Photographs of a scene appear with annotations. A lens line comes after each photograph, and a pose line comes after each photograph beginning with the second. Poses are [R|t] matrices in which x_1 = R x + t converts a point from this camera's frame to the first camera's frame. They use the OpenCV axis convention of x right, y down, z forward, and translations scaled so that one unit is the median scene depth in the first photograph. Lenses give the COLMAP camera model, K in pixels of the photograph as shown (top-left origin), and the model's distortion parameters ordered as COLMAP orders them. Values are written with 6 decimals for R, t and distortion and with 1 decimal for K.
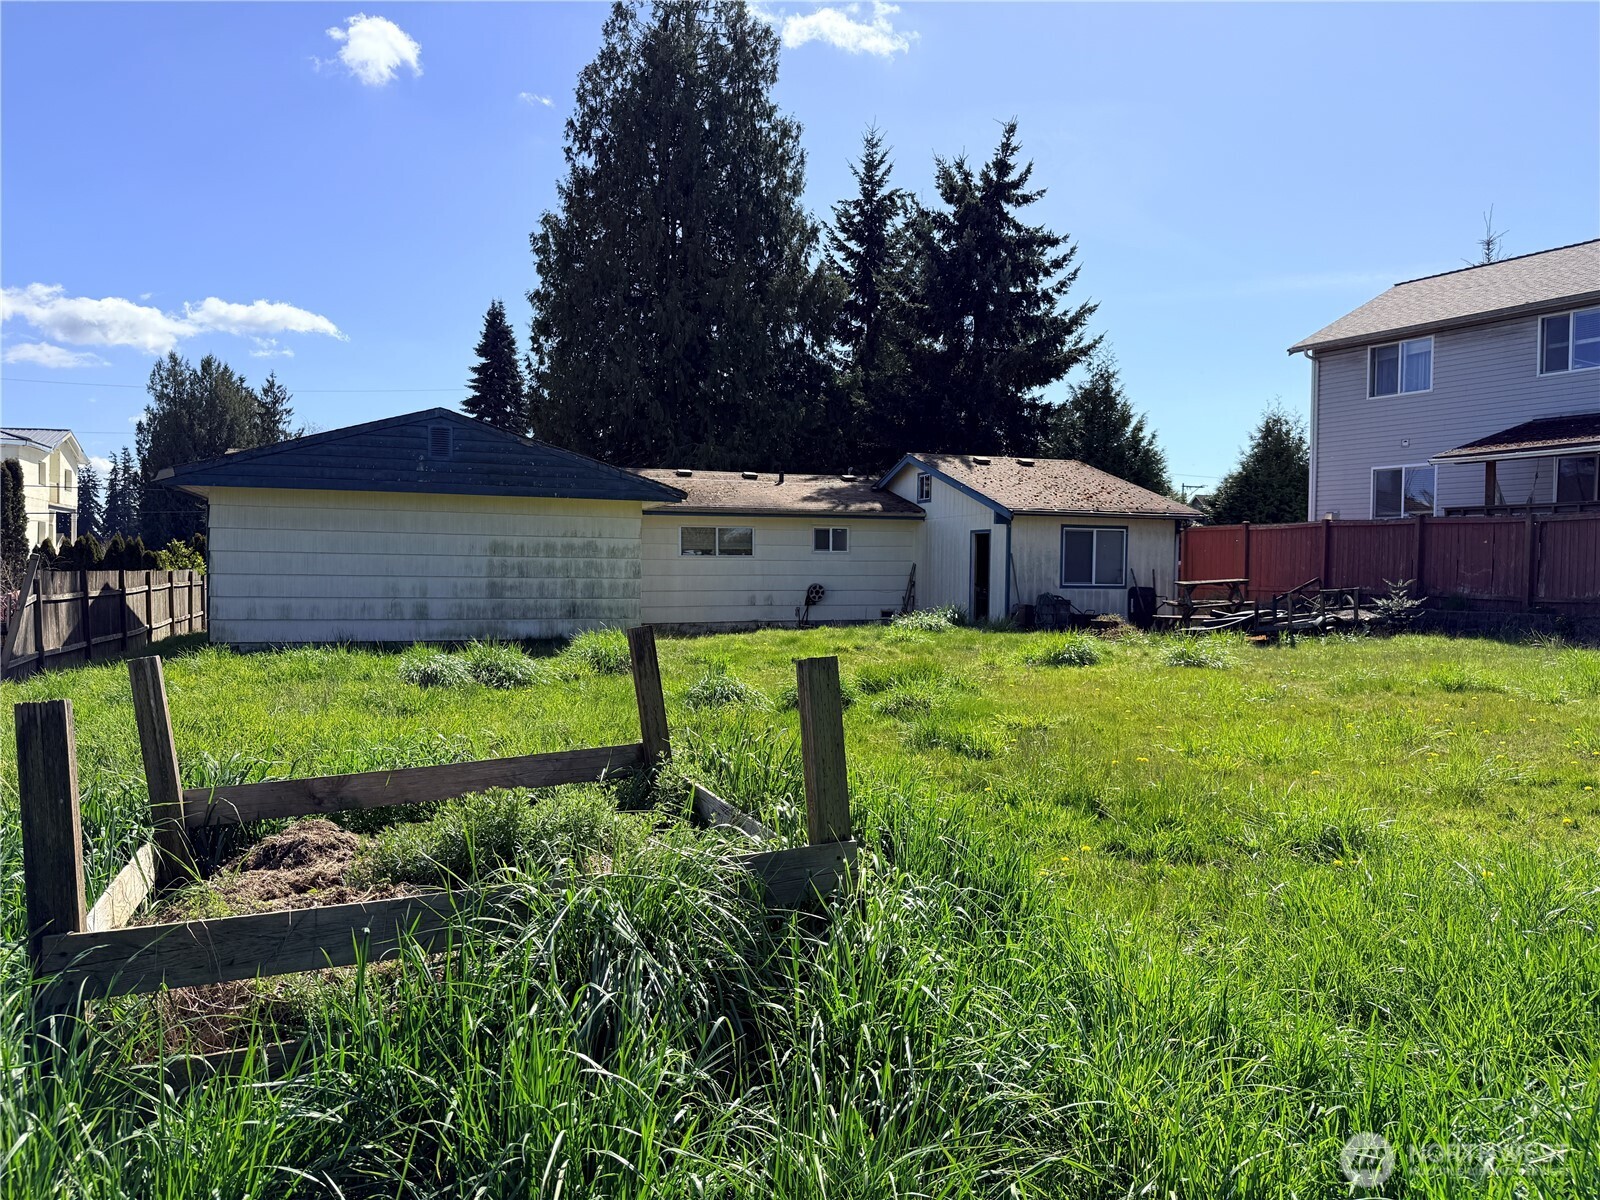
lens RADIAL K [[1124.9, 0, 792.7], [0, 1124.9, 604.8], [0, 0, 1]] dist [0.065326, -0.045182]
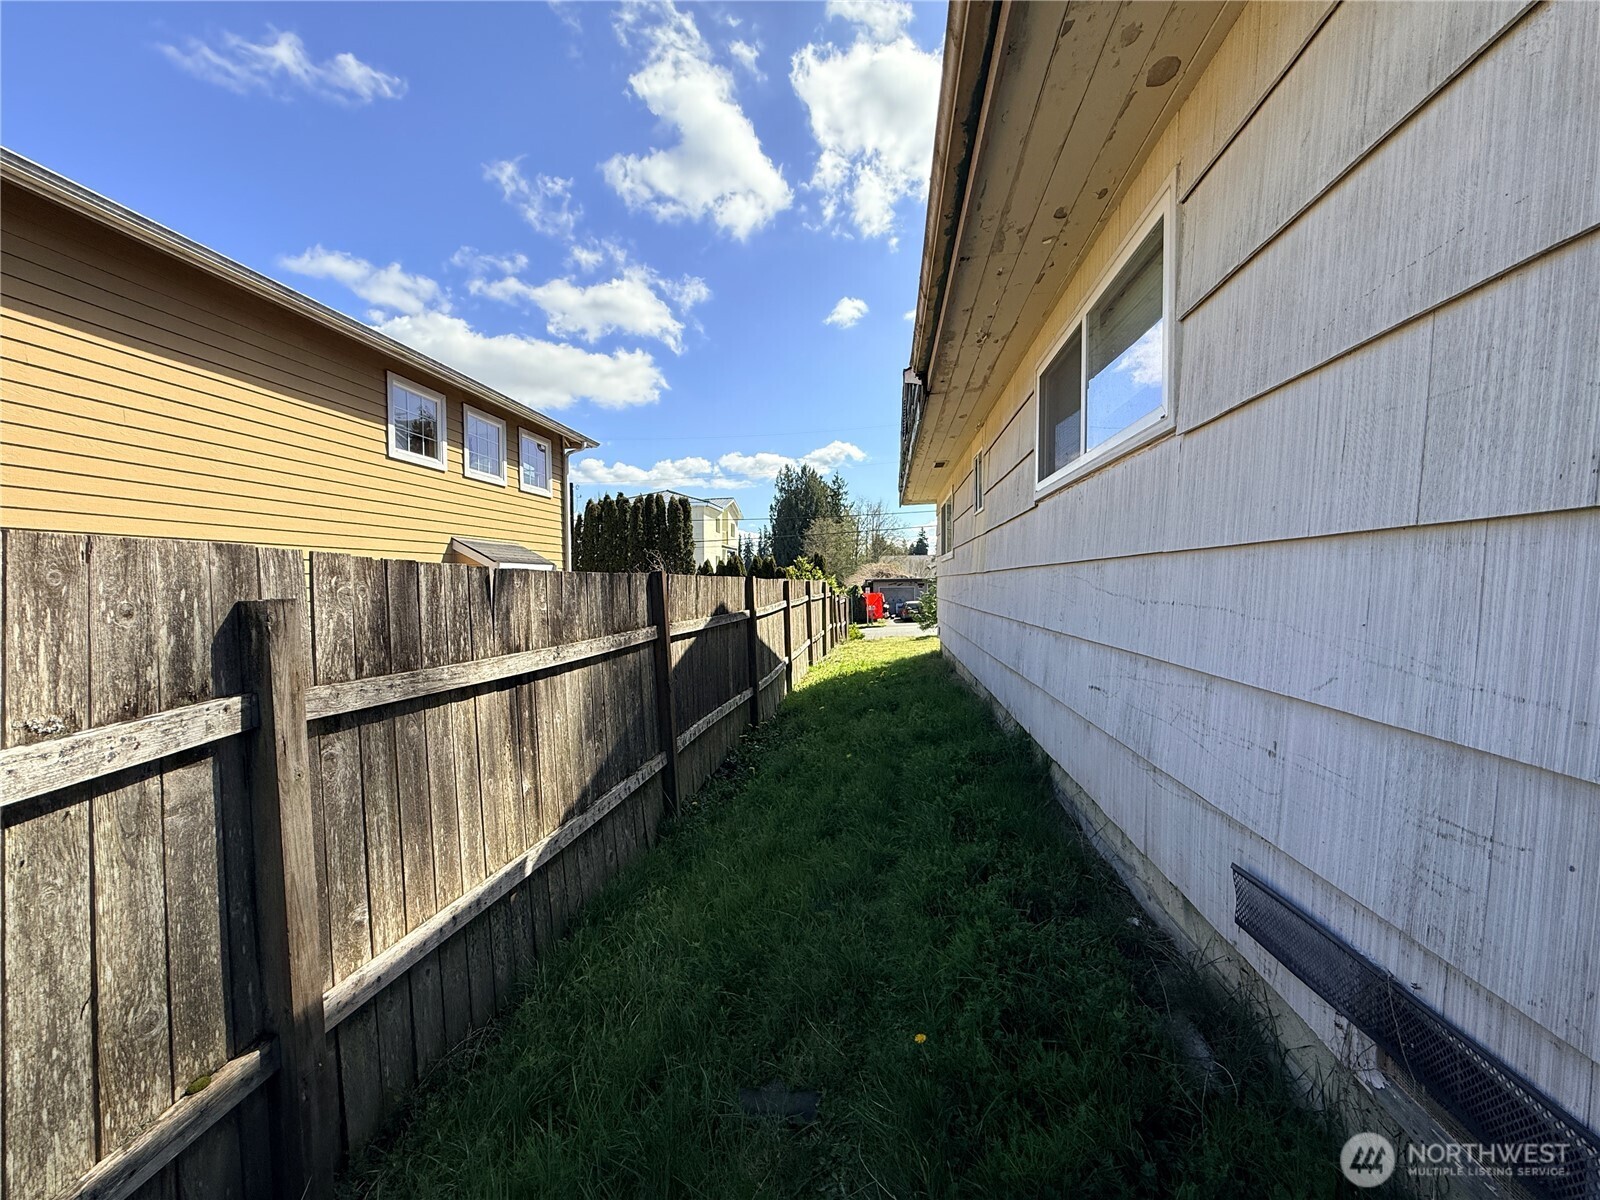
lens RADIAL K [[635.9, 0, 786.2], [0, 635.9, 602.6], [0, 0, 1]] dist [-0.003516, -0.000675]
pose [[0.878620, -0.014951, -0.477287, -0.371013], [0.015578, 0.999875, -0.002644, -0.014341], [0.477267, -0.005112, 0.878743, 0.646138]]
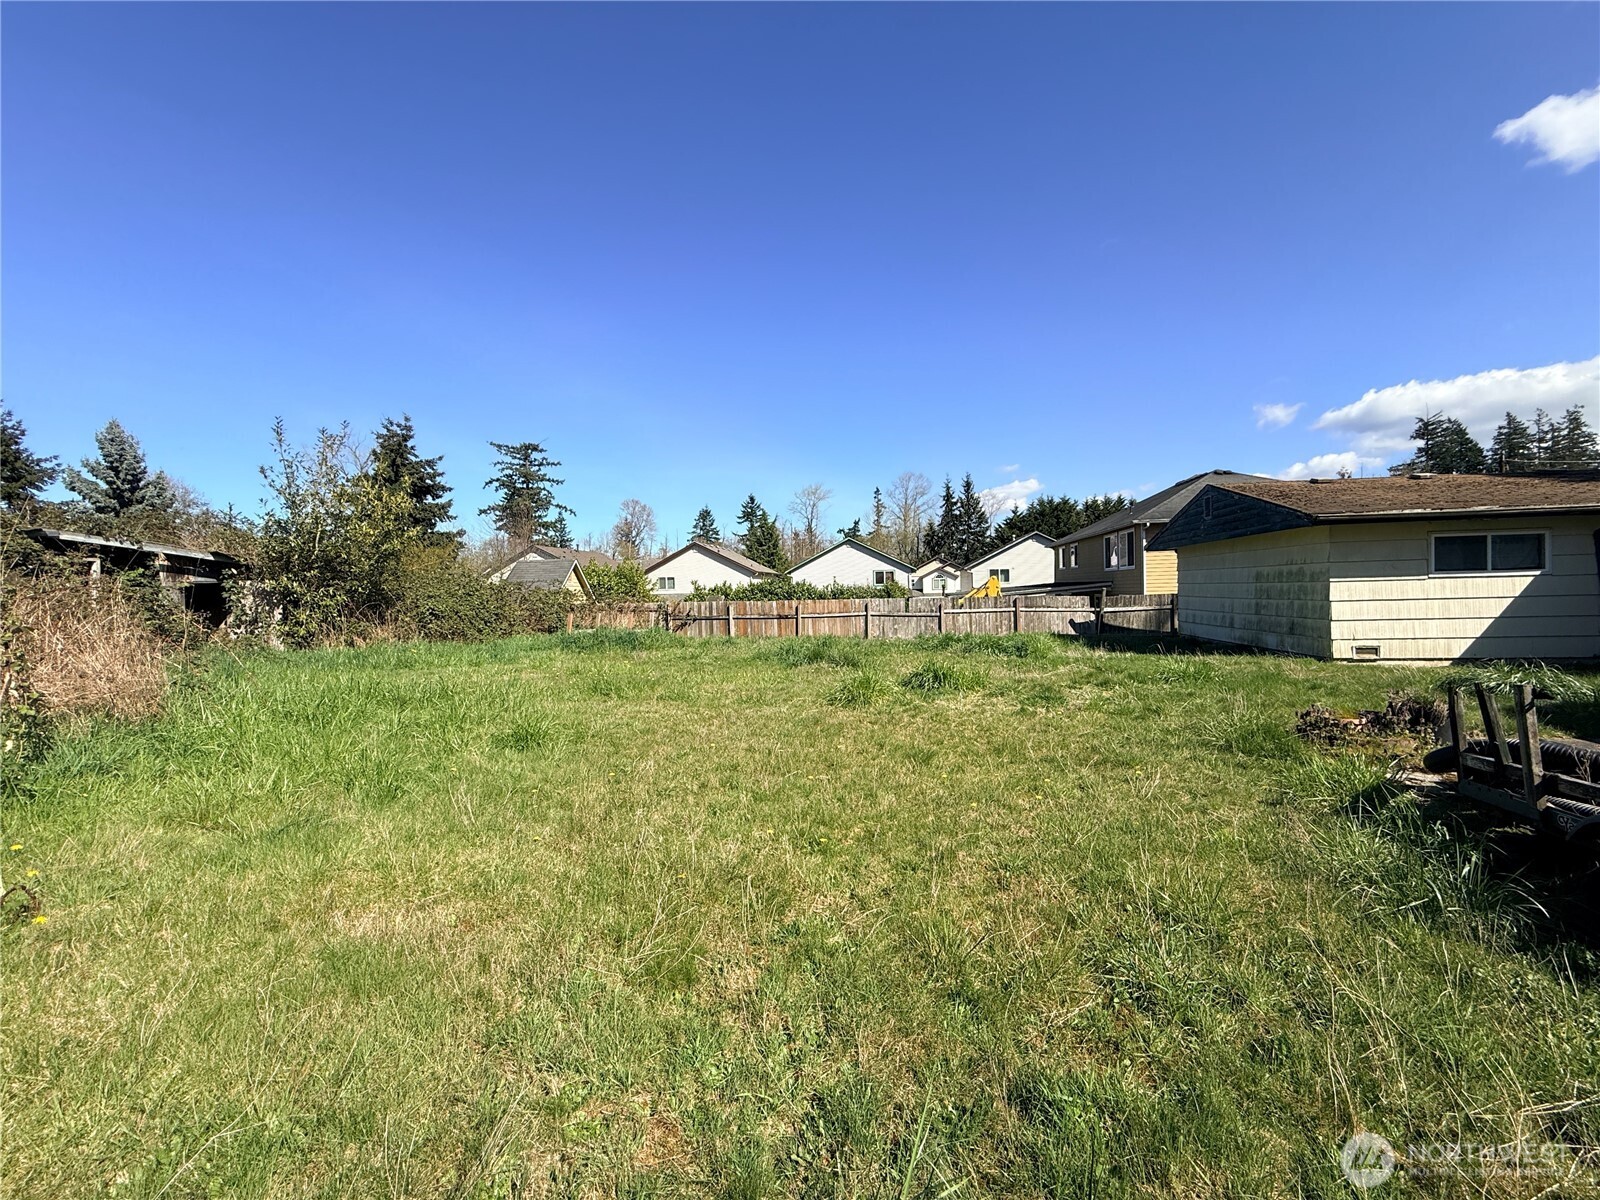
lens RADIAL K [[635.9, 0, 794.9], [0, 635.9, 602.8], [0, 0, 1]] dist [-0.003516, -0.000675]
pose [[-0.502071, 0.016578, -0.864668, 0.467210], [-0.007536, 0.999694, 0.023542, -0.024312], [0.864794, 0.018336, -0.501792, 0.663601]]
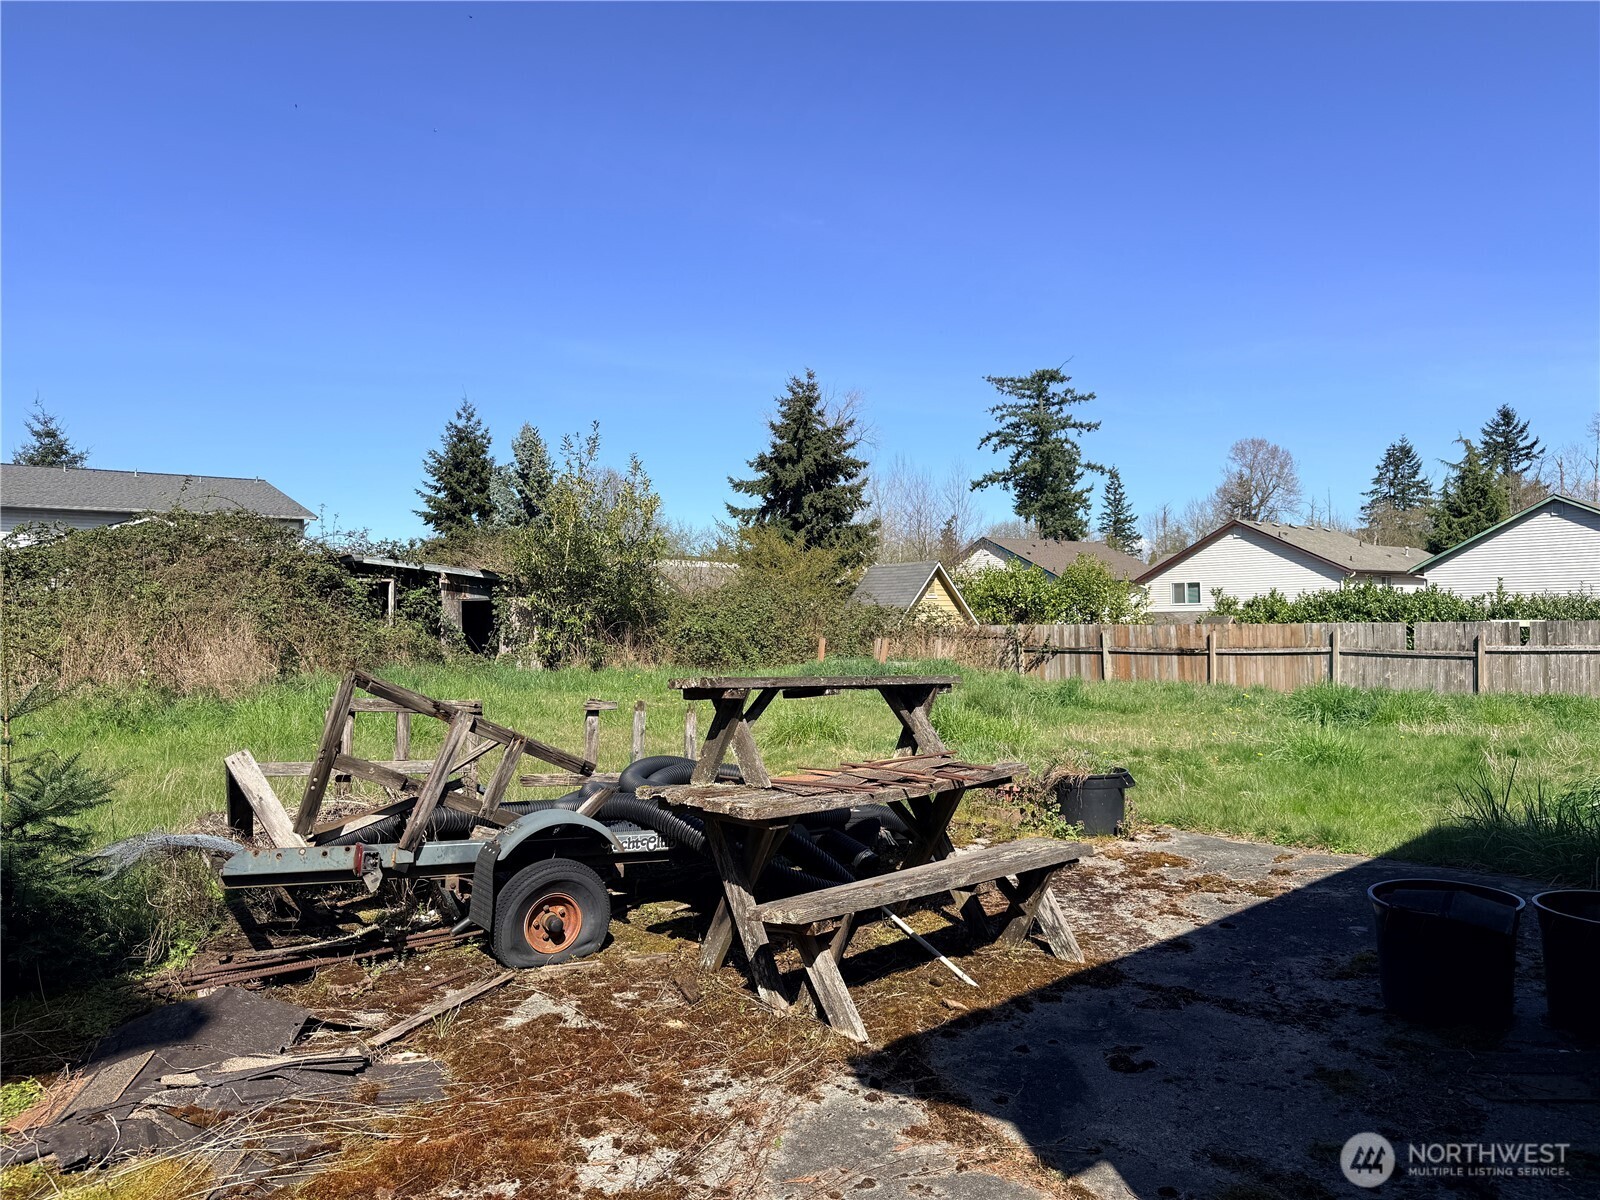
lens RADIAL K [[1124.9, 0, 809.6], [0, 1124.9, 606.7], [0, 0, 1]] dist [0.065326, -0.045182]
pose [[-0.932939, 0.001666, -0.360030, 0.342182], [-0.002180, 0.999945, 0.010277, -0.029722], [0.360027, 0.010373, -0.932884, 0.959500]]
